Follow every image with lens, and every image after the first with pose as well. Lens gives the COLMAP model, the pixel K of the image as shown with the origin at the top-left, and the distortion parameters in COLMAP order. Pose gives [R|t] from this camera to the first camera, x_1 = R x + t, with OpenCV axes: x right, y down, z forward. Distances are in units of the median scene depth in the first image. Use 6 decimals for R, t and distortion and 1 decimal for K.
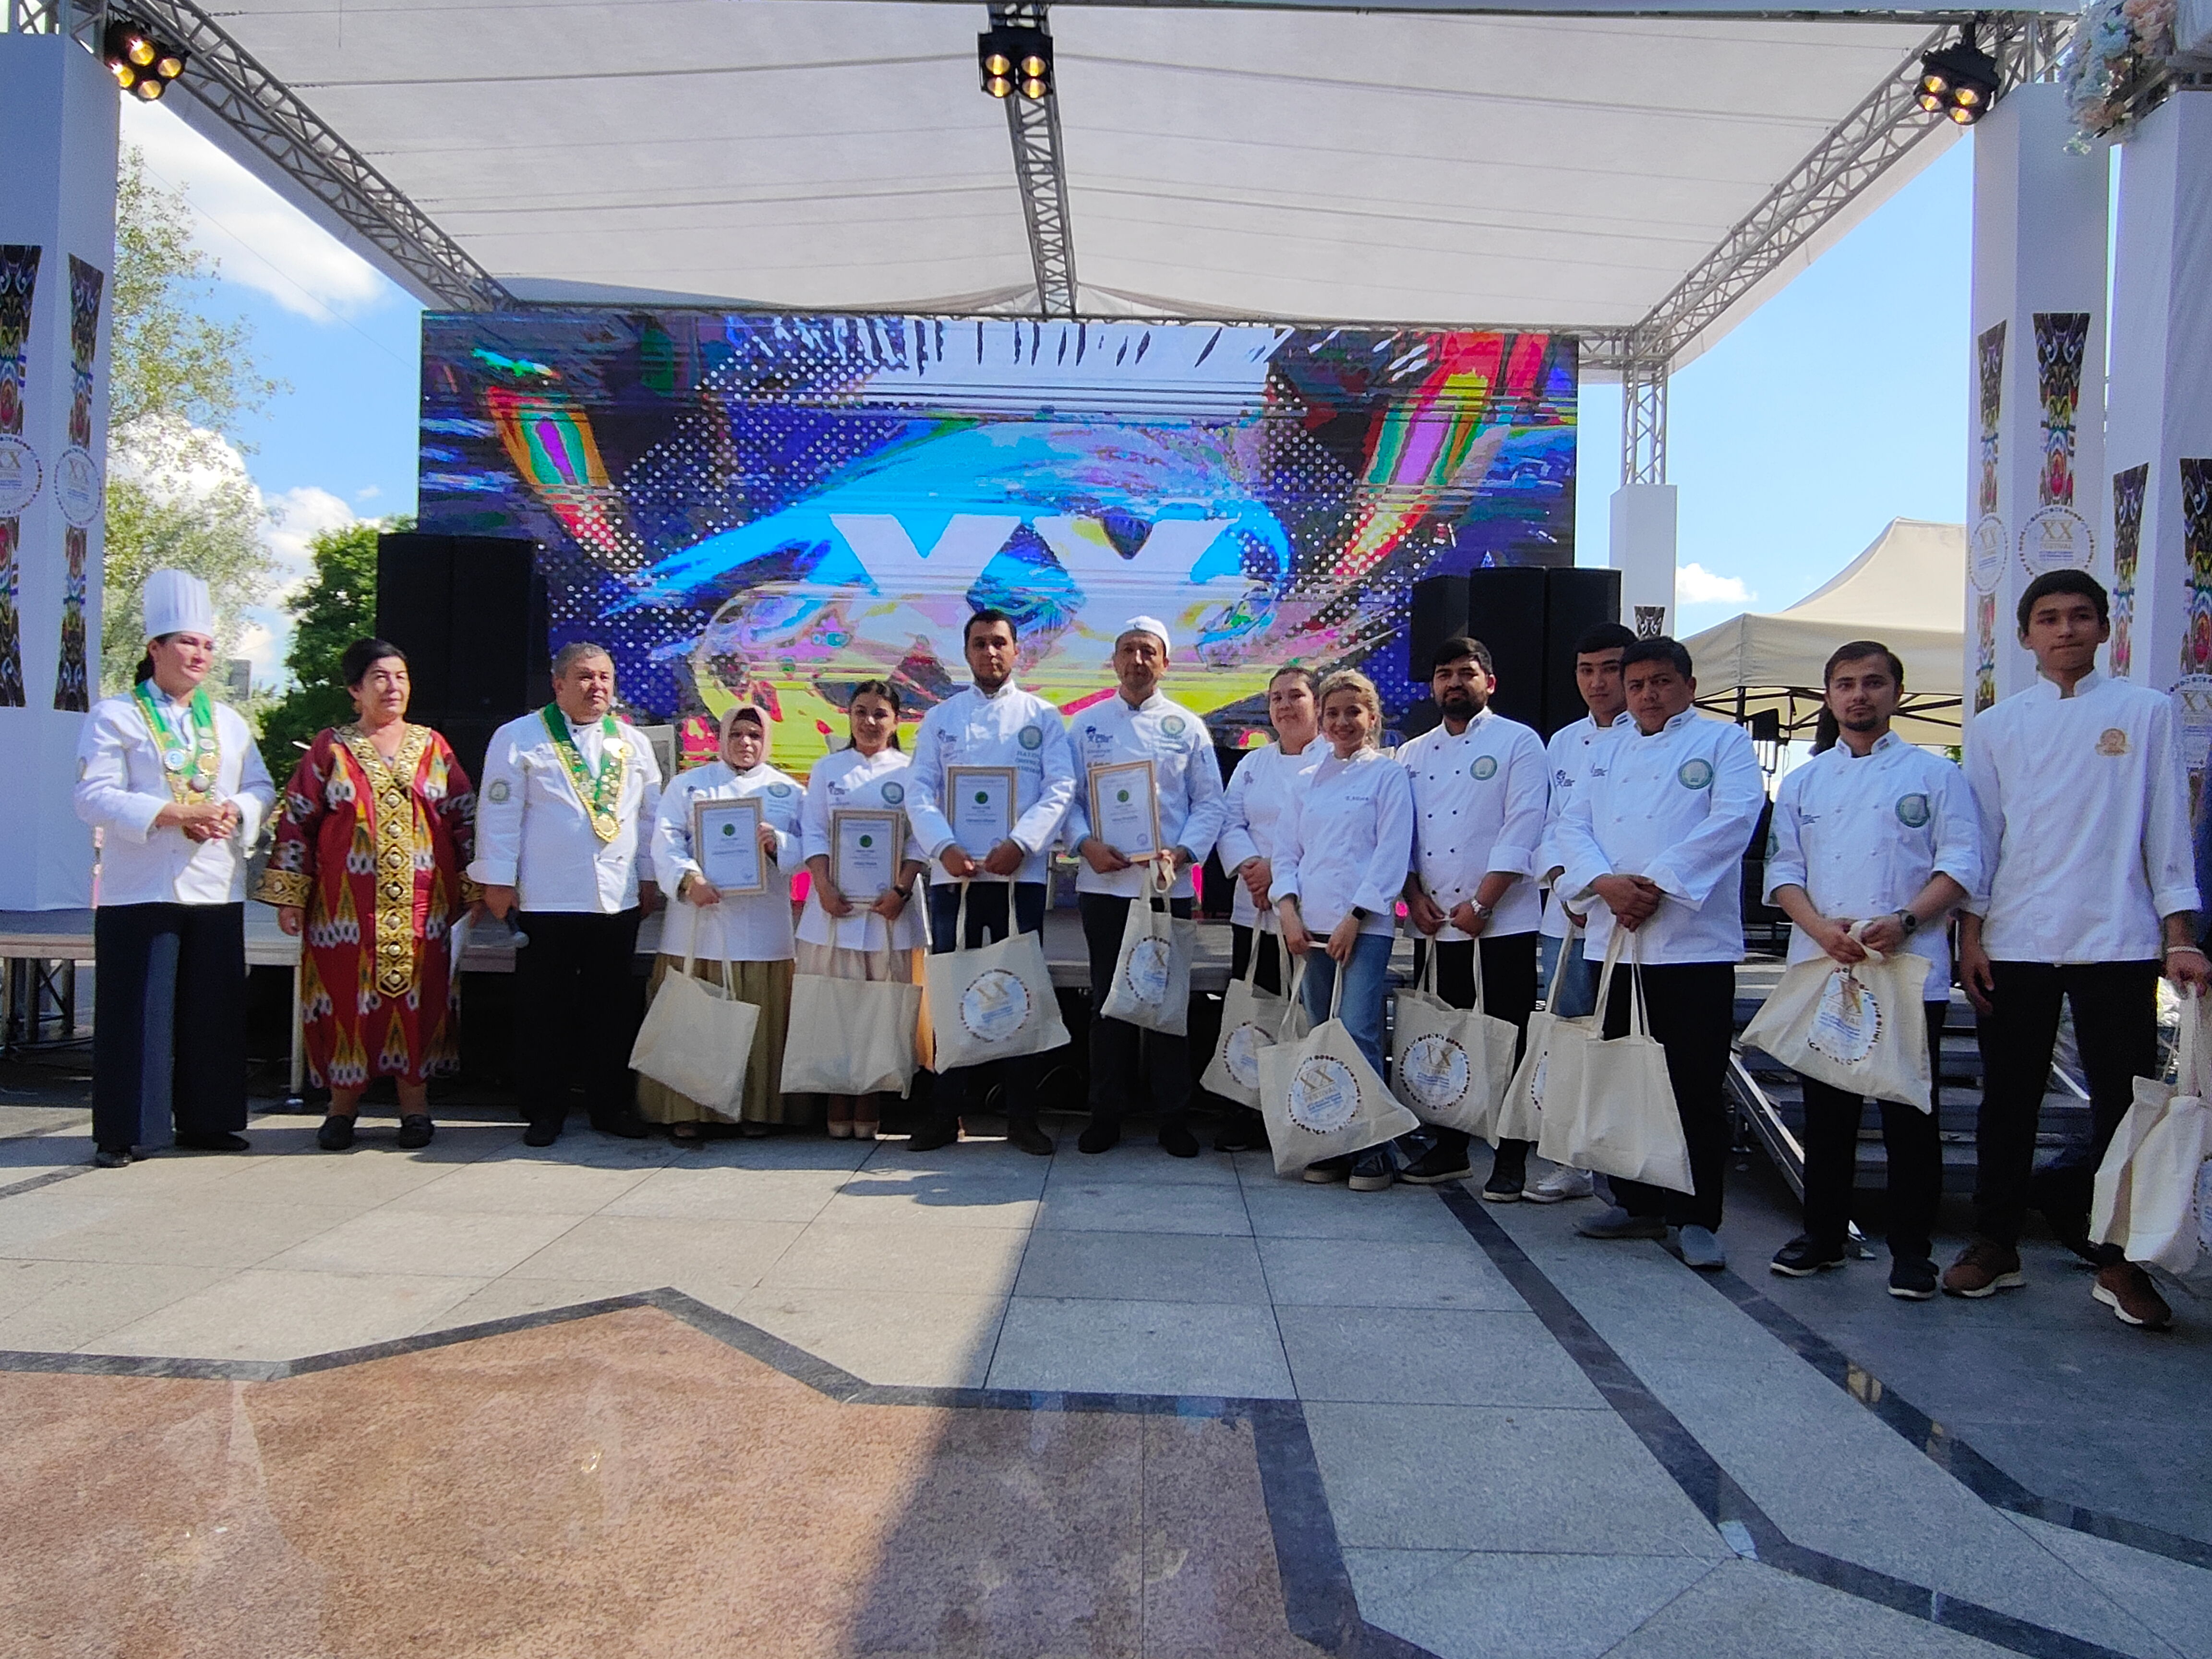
lens RADIAL K [[1507.7, 0, 1087.6], [0, 1507.7, 830.8], [0, 0, 1]] dist [-0.009810, -0.001581]
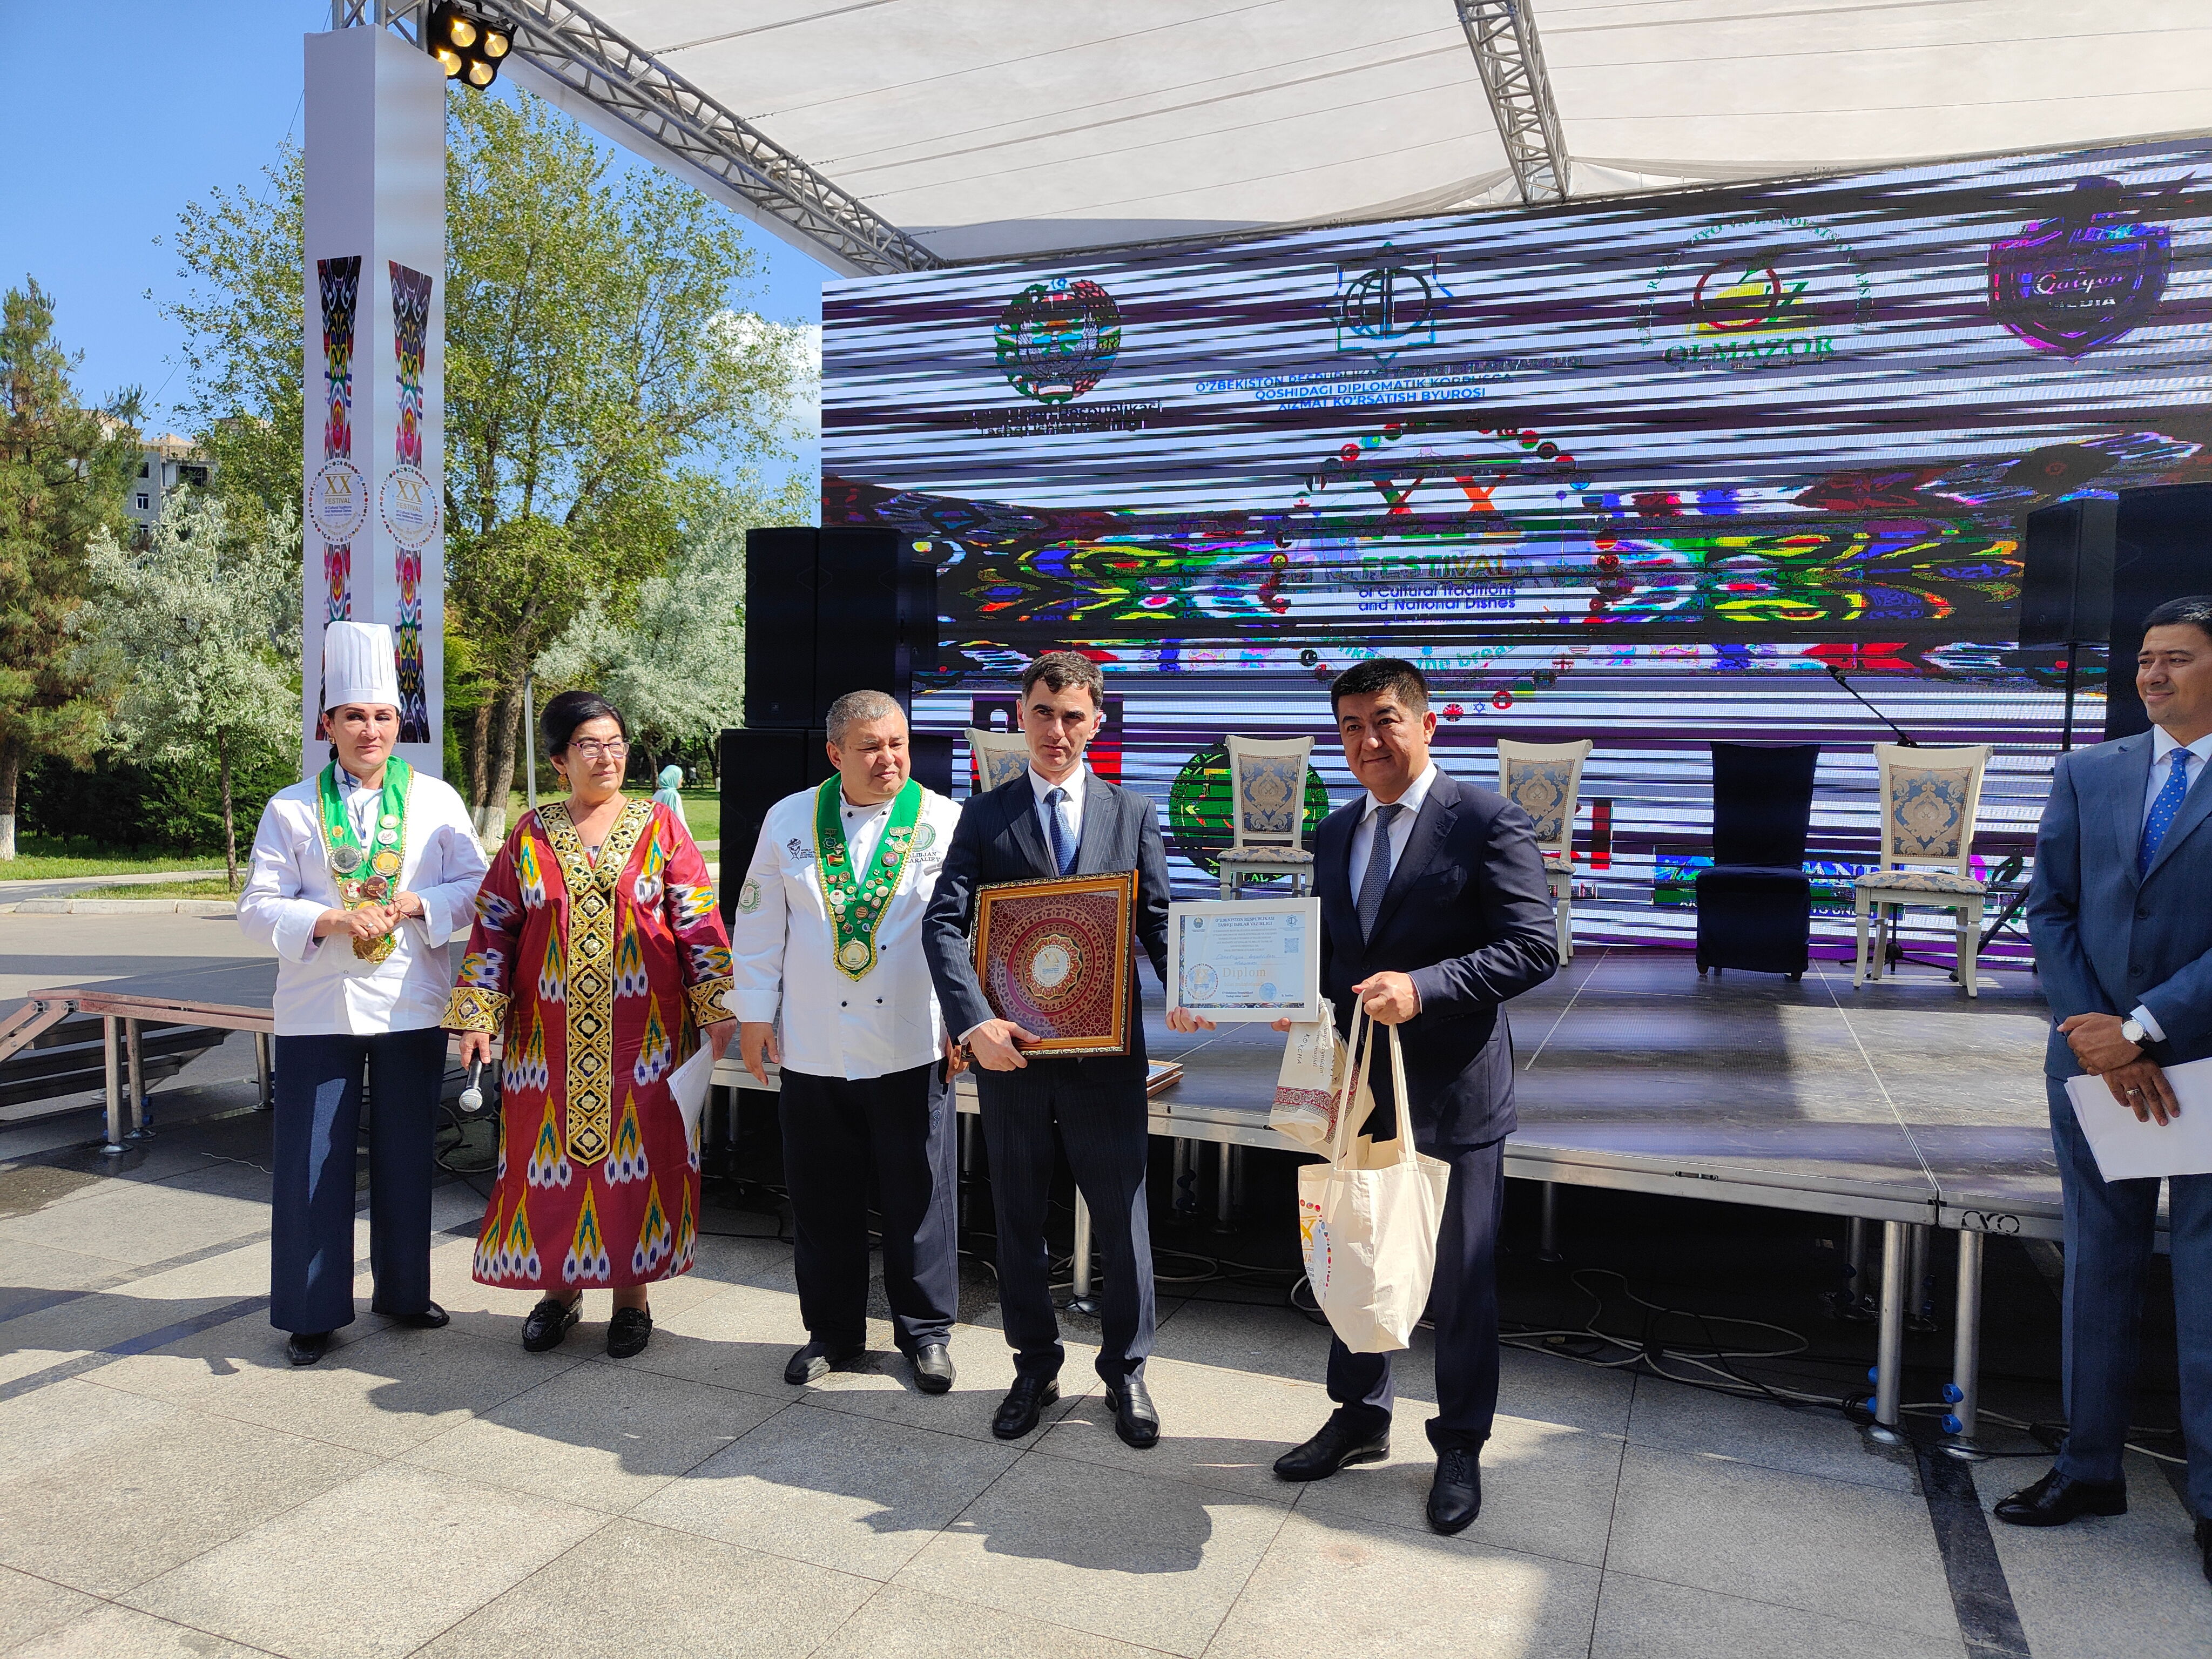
lens RADIAL K [[1520.0, 0, 1110.2], [0, 1520.0, 825.5], [0, 0, 1]] dist [0.000333, 0.004471]
pose [[0.938465, 0.008943, -0.345258, 0.084128], [0.003026, 0.999413, 0.034111, -0.060029], [0.345360, -0.033057, 0.937888, 0.244352]]
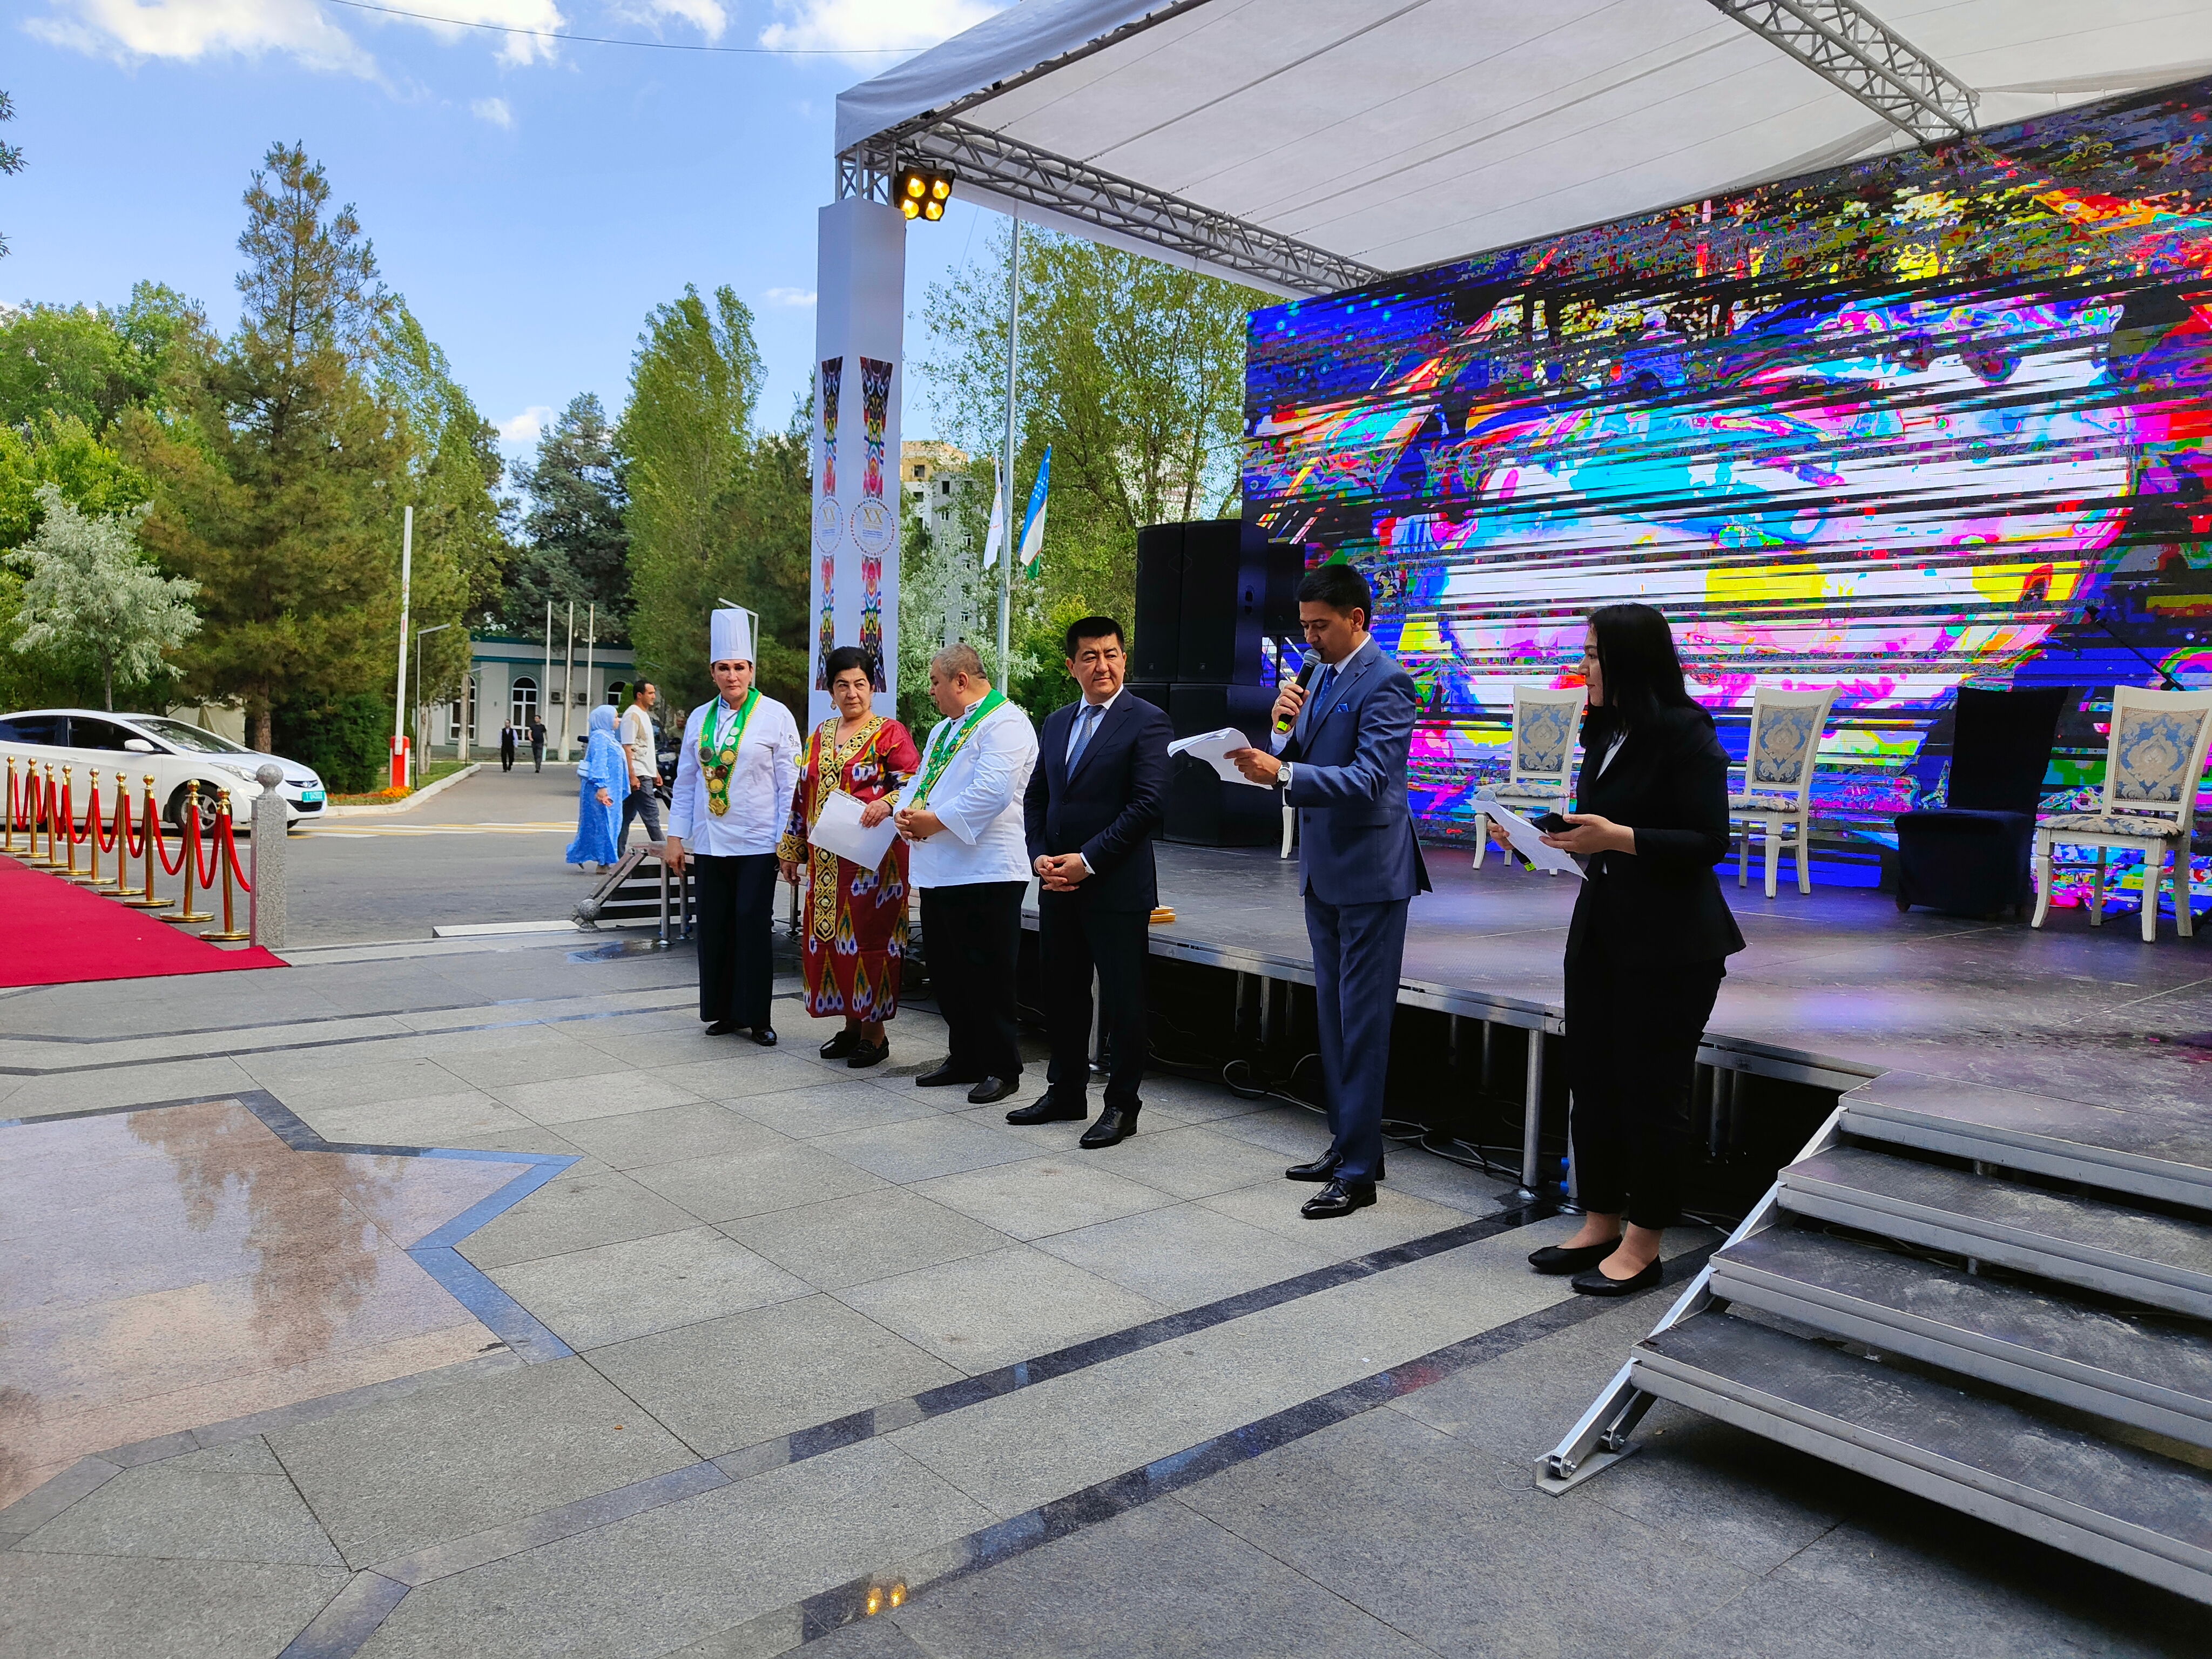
lens RADIAL K [[1520.0, 0, 1114.0], [0, 1520.0, 810.2], [0, 0, 1]] dist [0.000333, 0.004471]
pose [[0.677426, 0.037138, -0.734653, 0.513572], [-0.009649, 0.999087, 0.041609, -0.032005], [0.735528, -0.021098, 0.677166, 0.224005]]
